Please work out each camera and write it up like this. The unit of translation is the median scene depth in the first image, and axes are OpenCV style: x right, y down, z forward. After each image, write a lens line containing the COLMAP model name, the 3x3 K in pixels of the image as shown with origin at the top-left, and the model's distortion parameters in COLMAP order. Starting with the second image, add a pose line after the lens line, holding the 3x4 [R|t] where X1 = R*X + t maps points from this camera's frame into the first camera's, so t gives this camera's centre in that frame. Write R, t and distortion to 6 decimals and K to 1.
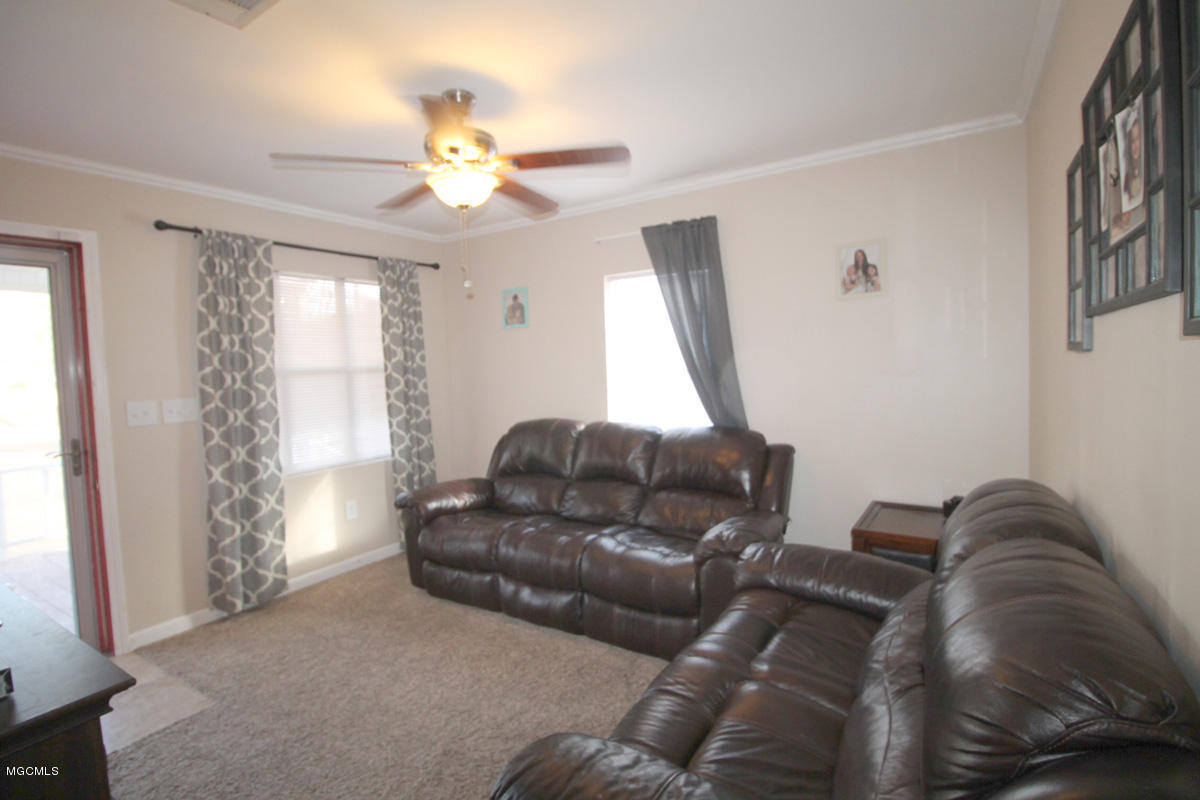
lens RADIAL K [[583.7, 0, 600.0], [0, 583.7, 400.0], [0, 0, 1]] dist [0.000575, -0.006637]
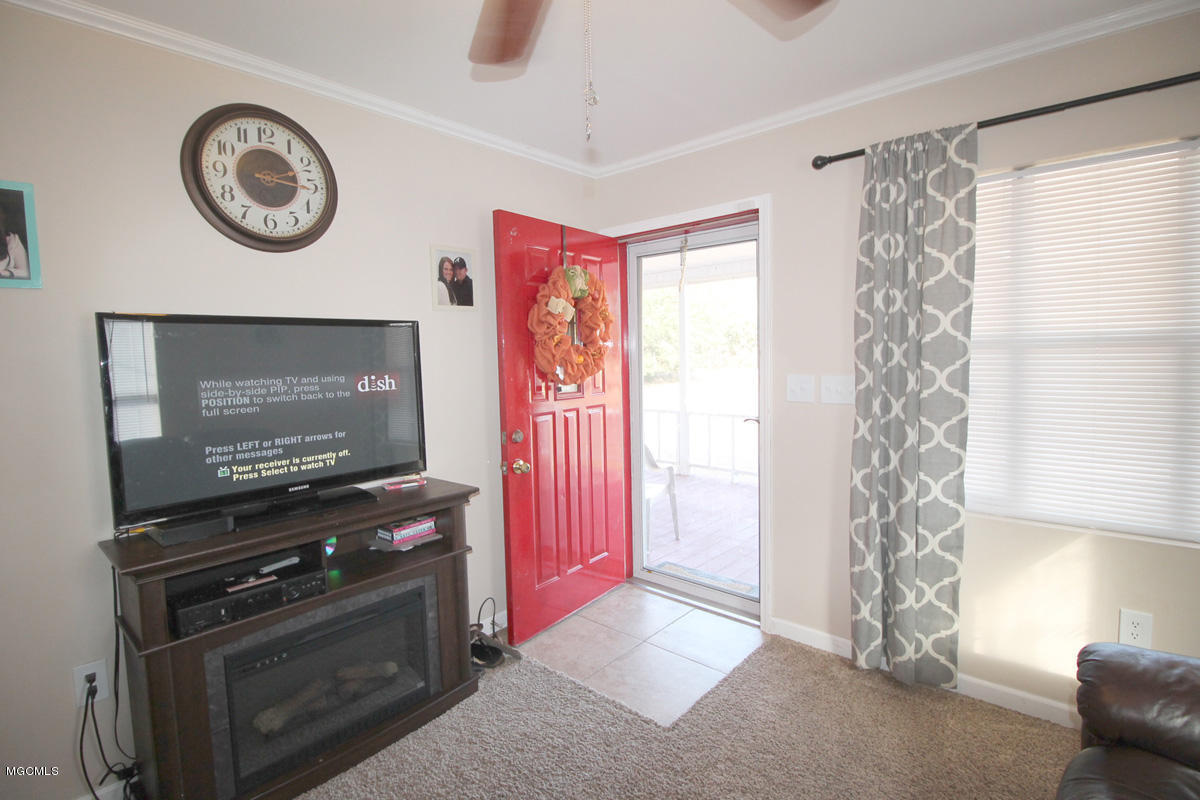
lens RADIAL K [[583.7, 0, 600.0], [0, 583.7, 400.0], [0, 0, 1]] dist [0.000575, -0.006637]
pose [[-0.171478, 0.105454, -0.979528, 0.120314], [-0.042259, 0.992552, 0.114254, -0.042445], [0.984281, 0.060986, -0.165744, 0.743643]]
